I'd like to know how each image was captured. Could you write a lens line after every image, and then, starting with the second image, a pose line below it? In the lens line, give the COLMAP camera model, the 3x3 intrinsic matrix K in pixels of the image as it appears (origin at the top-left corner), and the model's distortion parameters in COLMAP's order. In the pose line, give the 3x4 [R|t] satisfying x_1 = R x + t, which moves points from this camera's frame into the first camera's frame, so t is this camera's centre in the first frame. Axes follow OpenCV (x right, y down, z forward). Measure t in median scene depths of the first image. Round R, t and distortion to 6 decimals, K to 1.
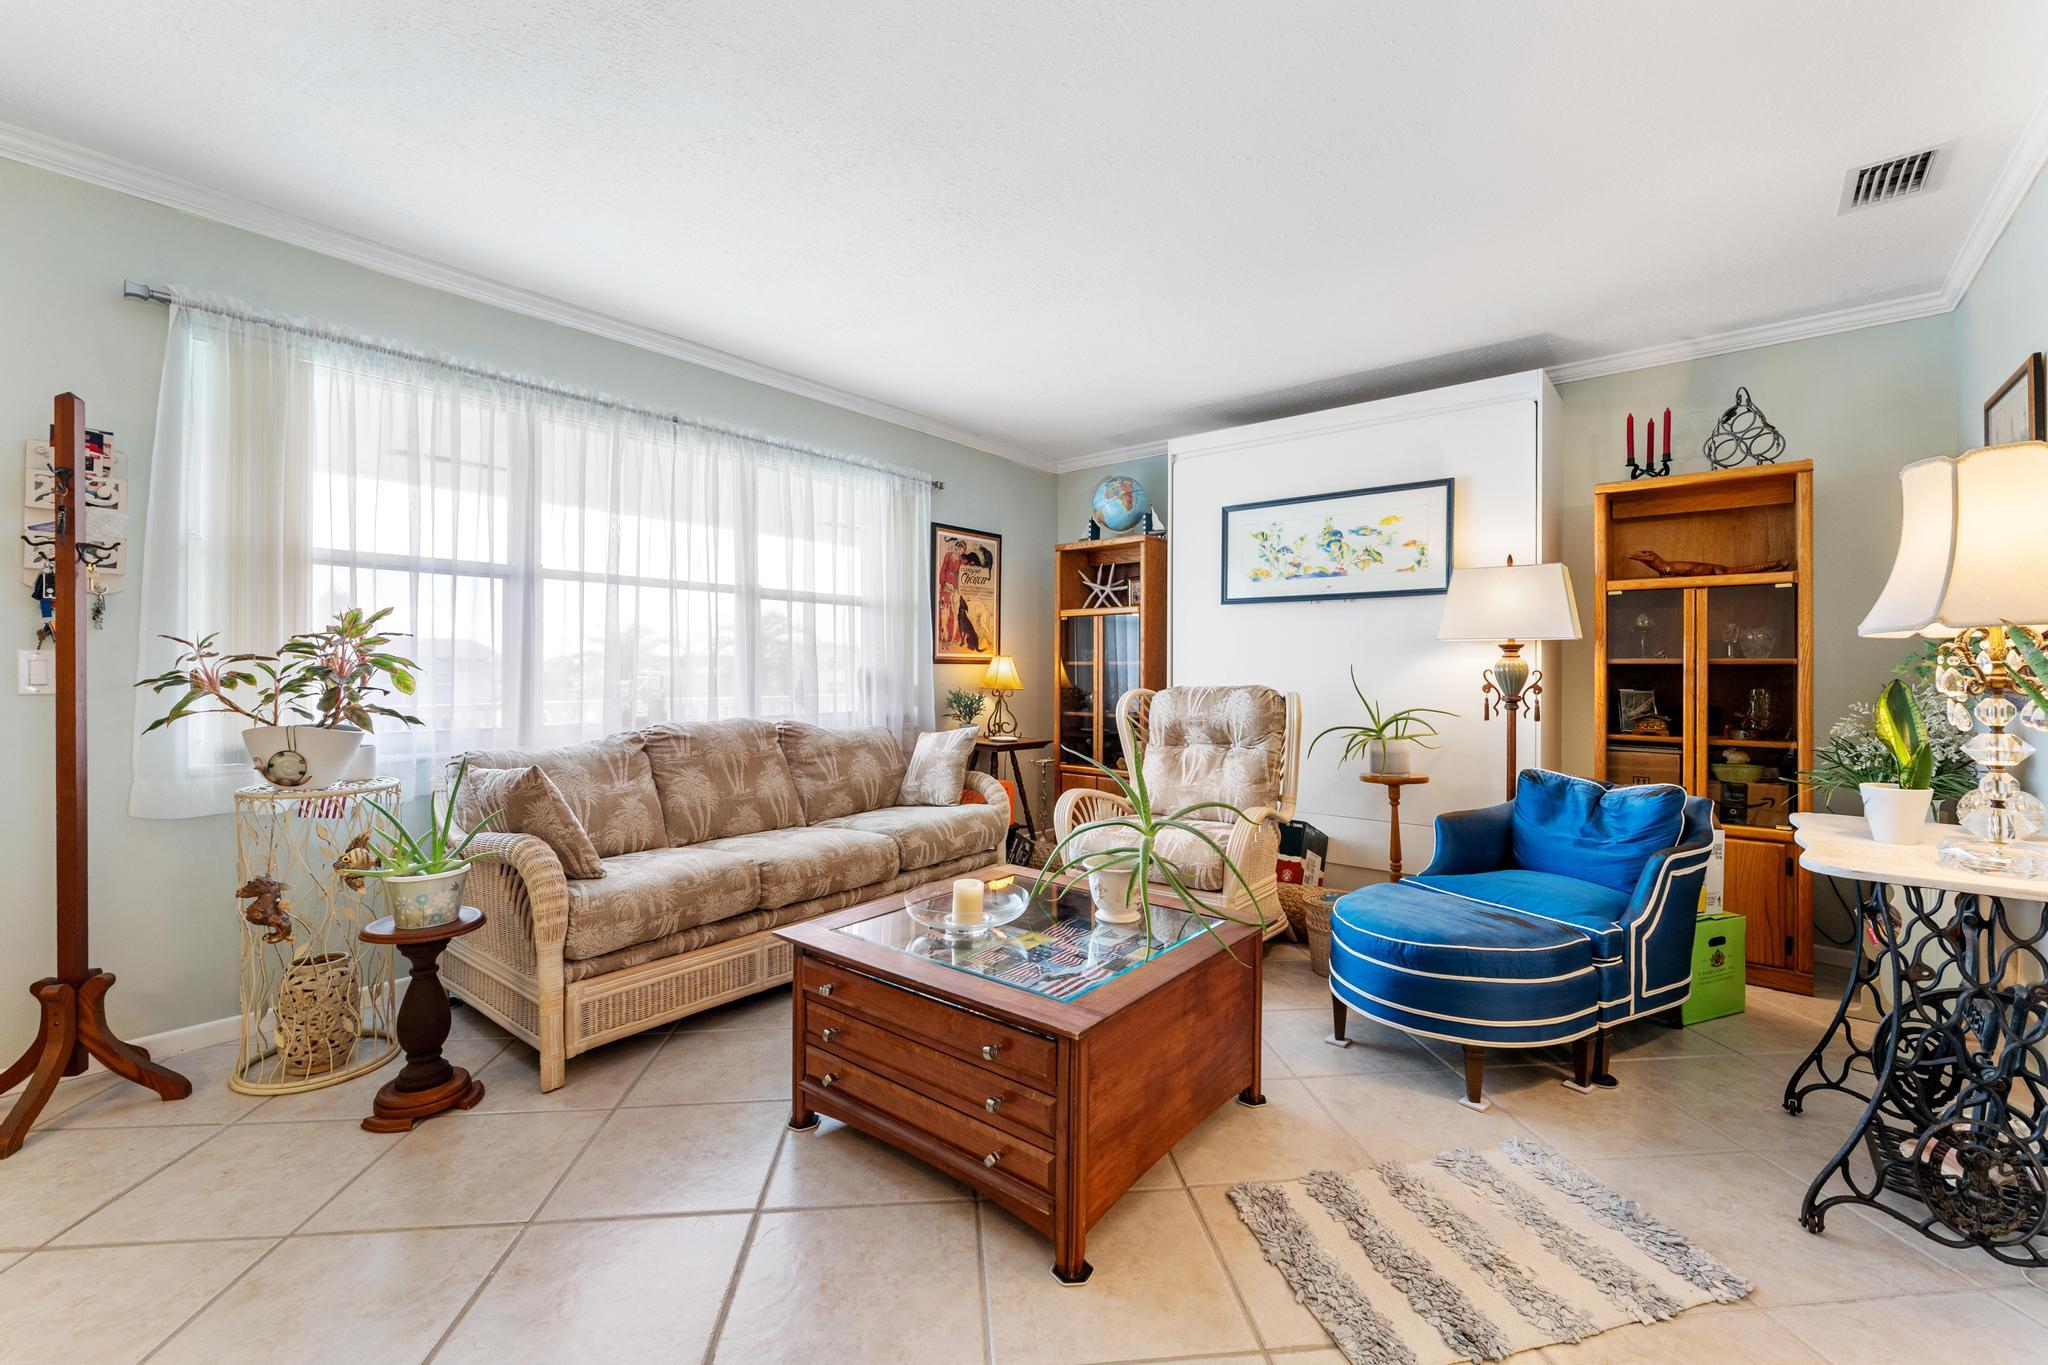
lens RADIAL K [[831.0, 0, 1035.7], [0, 831.0, 672.6], [0, 0, 1]] dist [-0.004955, 0.001144]
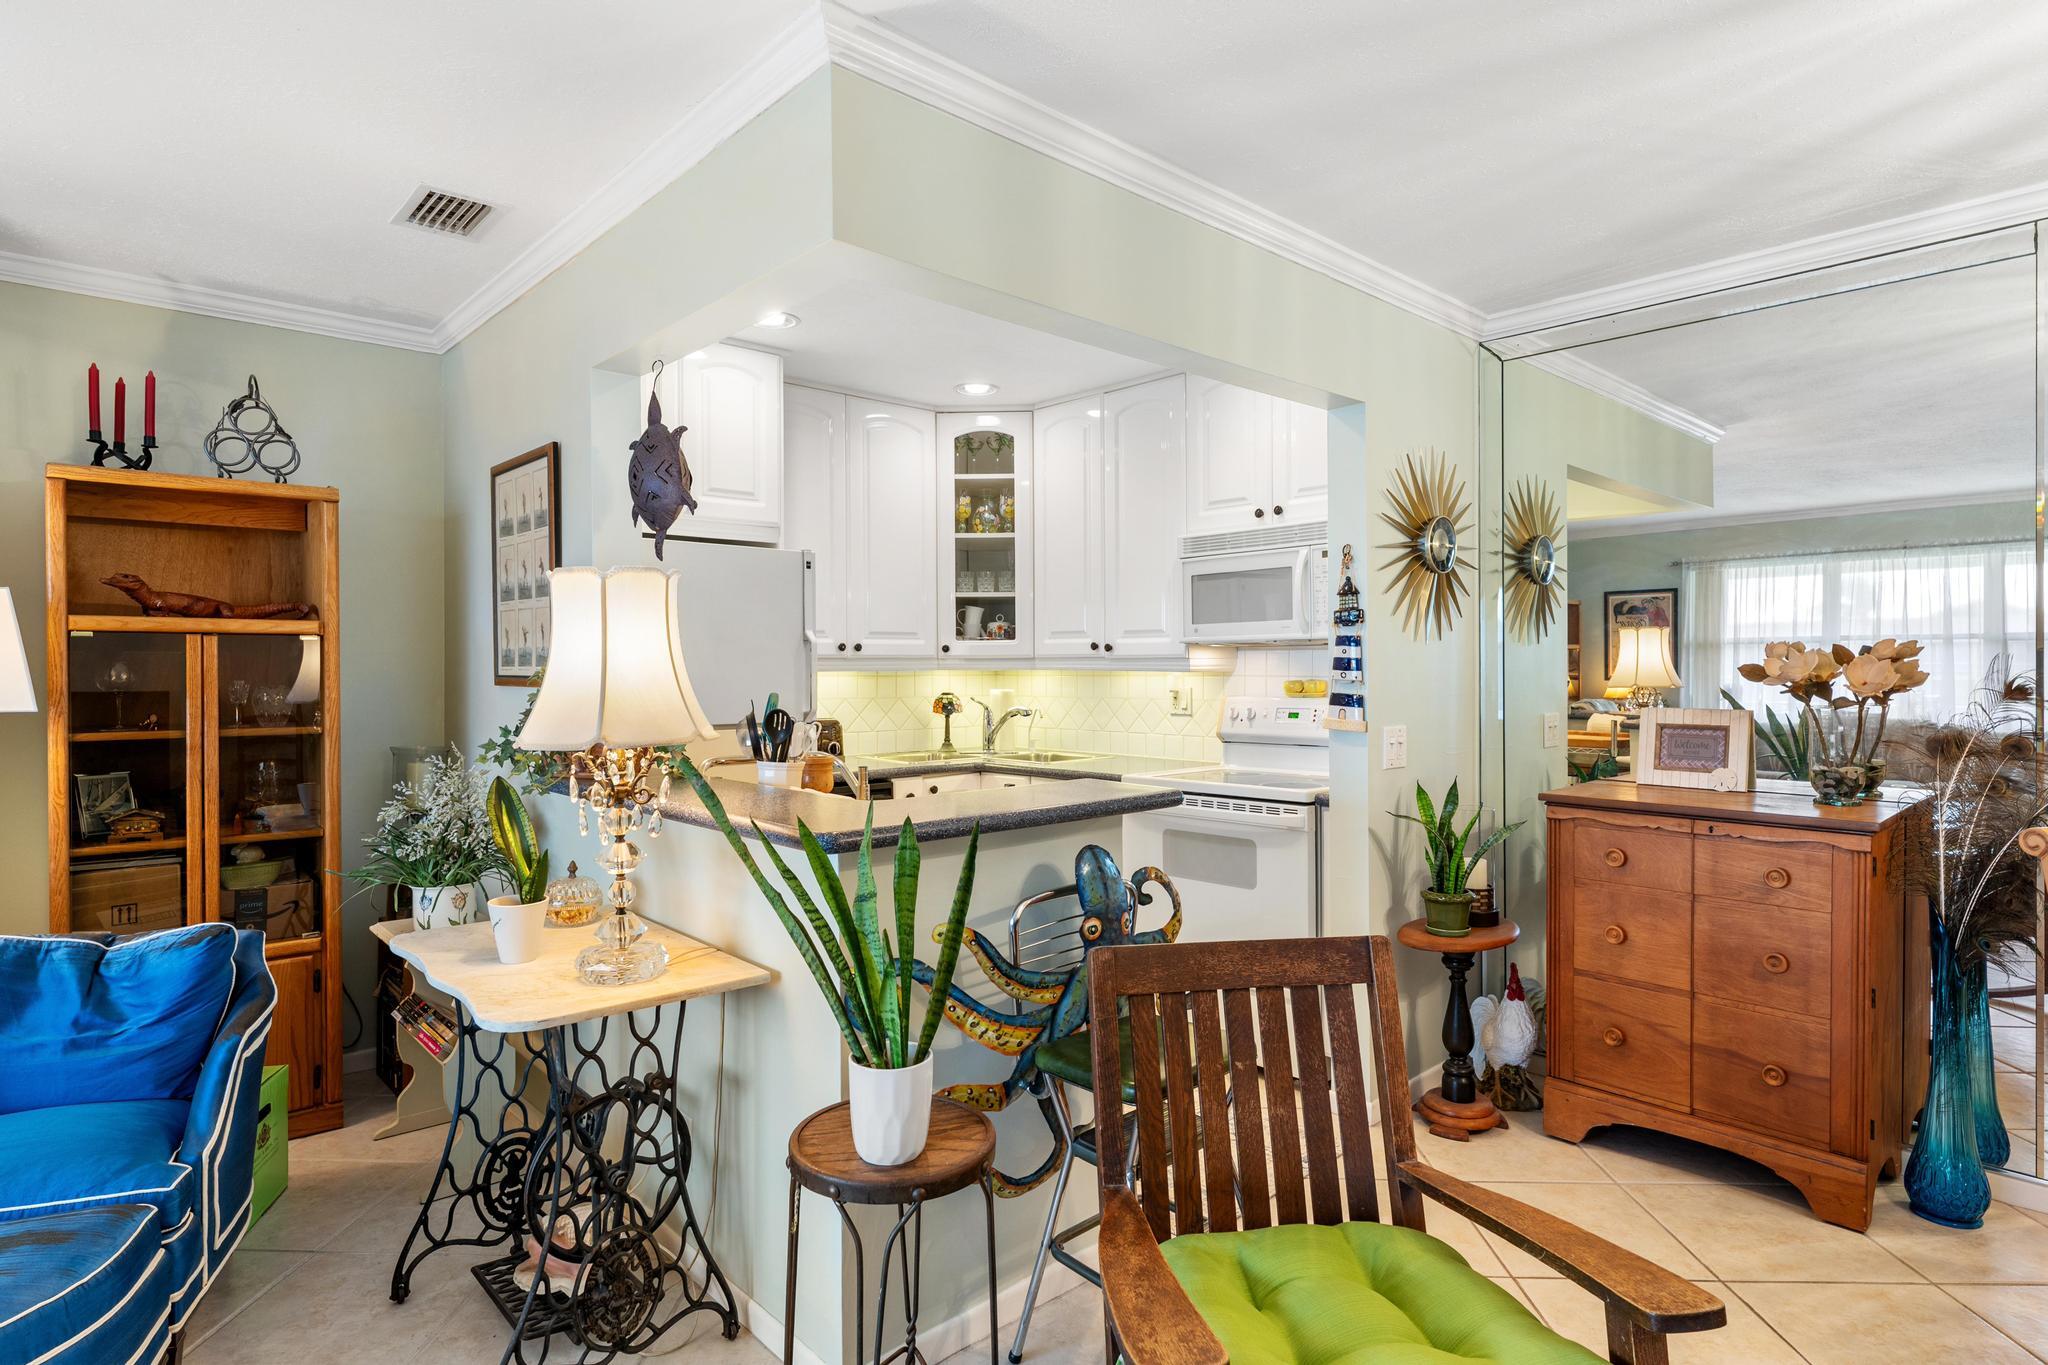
lens RADIAL K [[1093.4, 0, 1014.0], [0, 1093.4, 676.0], [0, 0, 1]] dist [-0.001554, 0.001979]
pose [[0.145866, -0.009917, 0.989255, -0.049615], [0.007826, 0.999930, 0.008870, -0.065559], [-0.989273, 0.006448, 0.145934, 0.147595]]
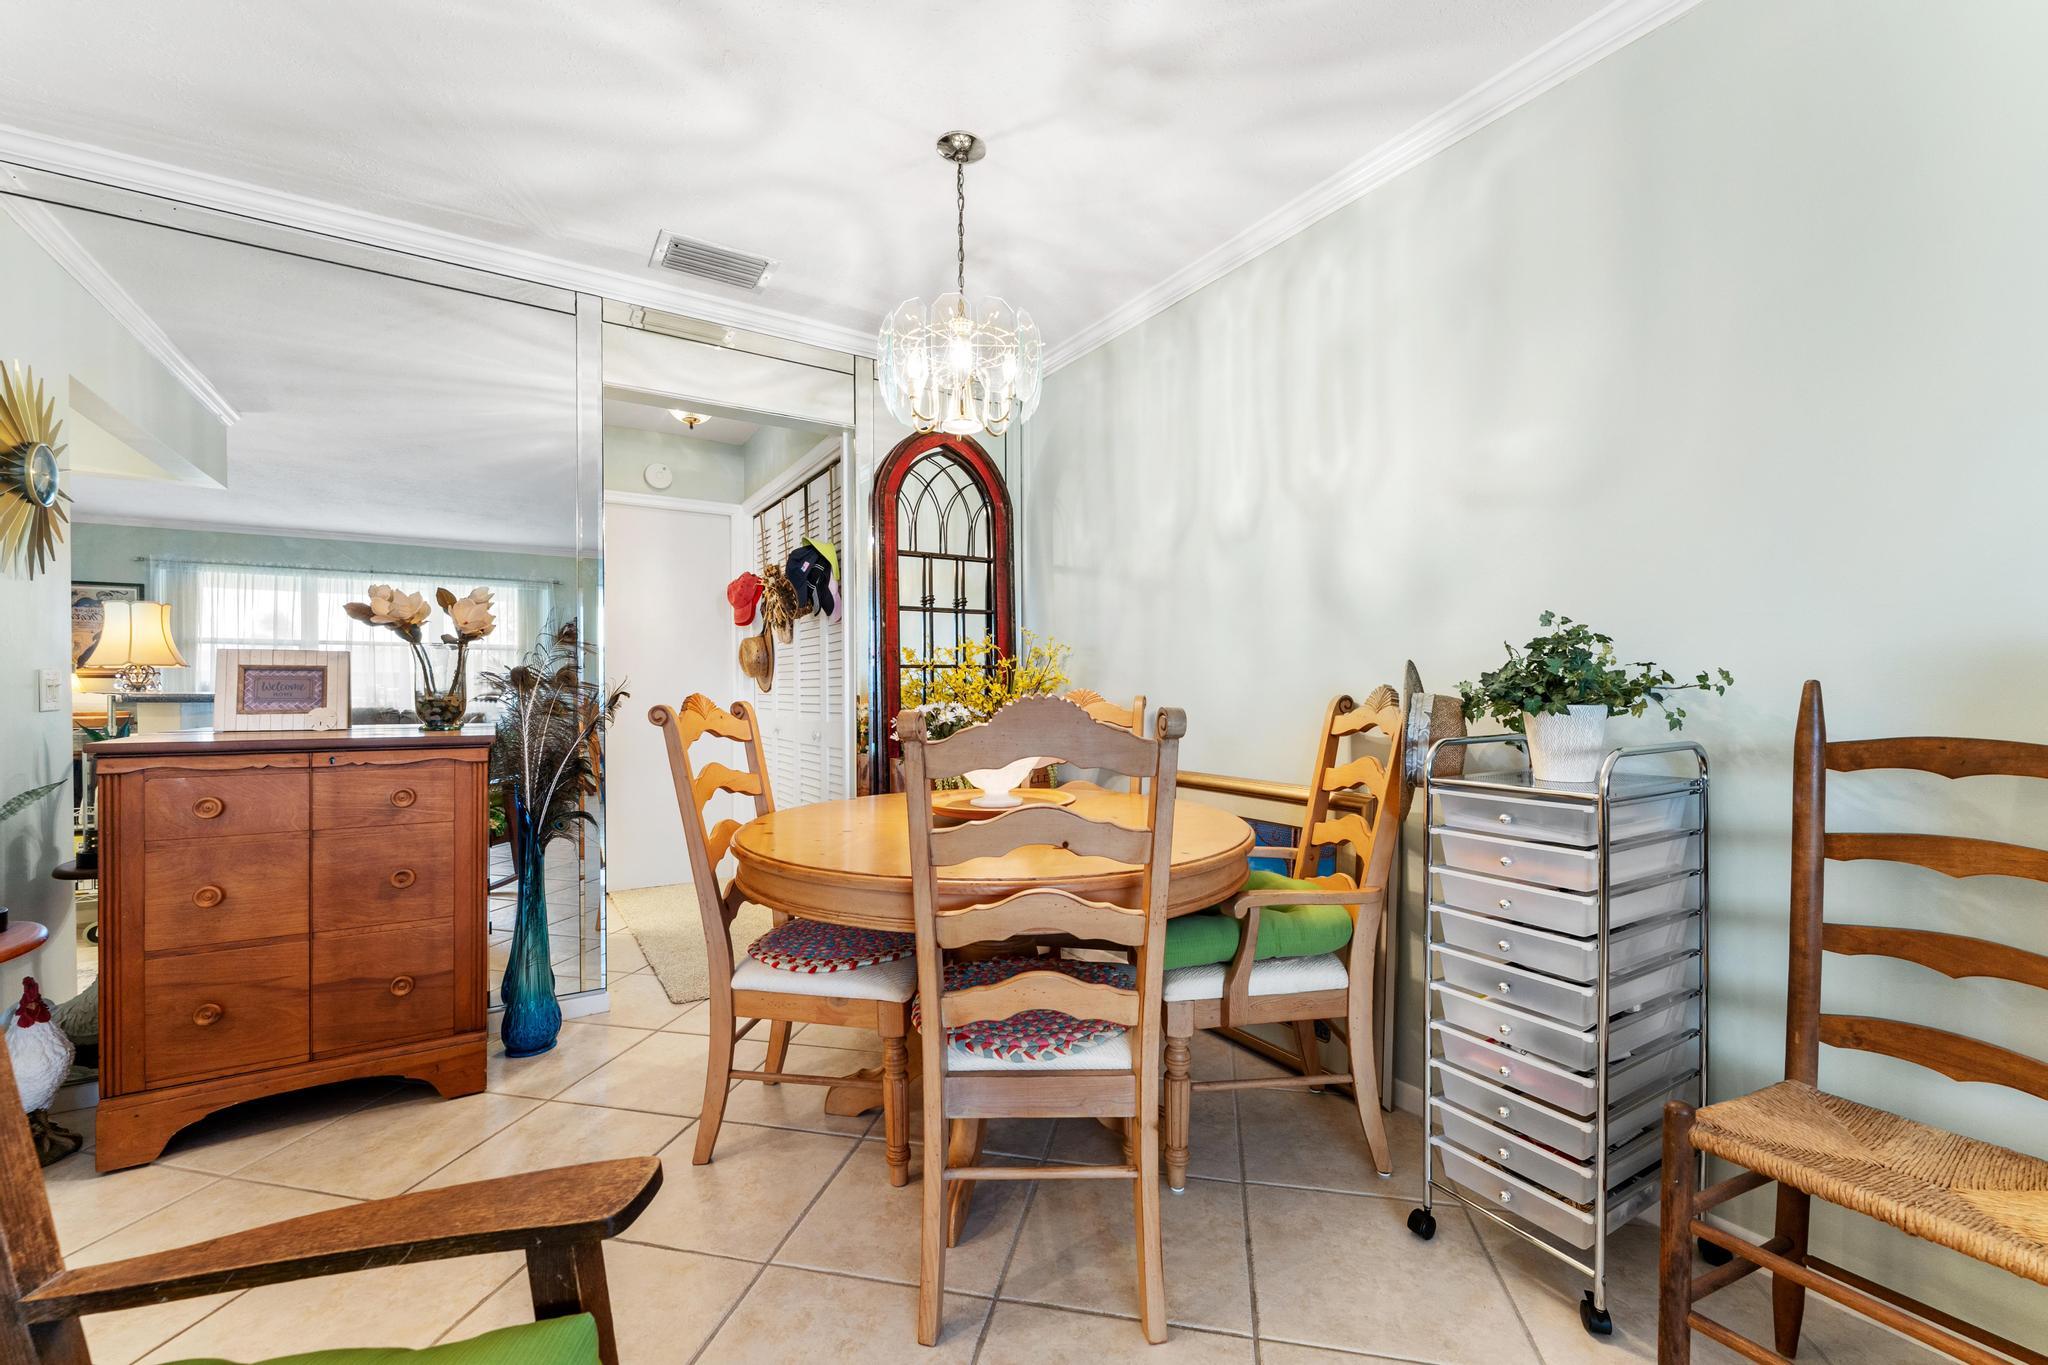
lens RADIAL K [[831.0, 0, 1030.4], [0, 831.0, 693.8], [0, 0, 1]] dist [-0.004955, 0.001144]
pose [[-0.949261, -0.000960, 0.314488, 0.169614], [0.002574, 0.999938, 0.010823, 0.010993], [-0.314479, 0.011083, -0.949200, 0.168994]]
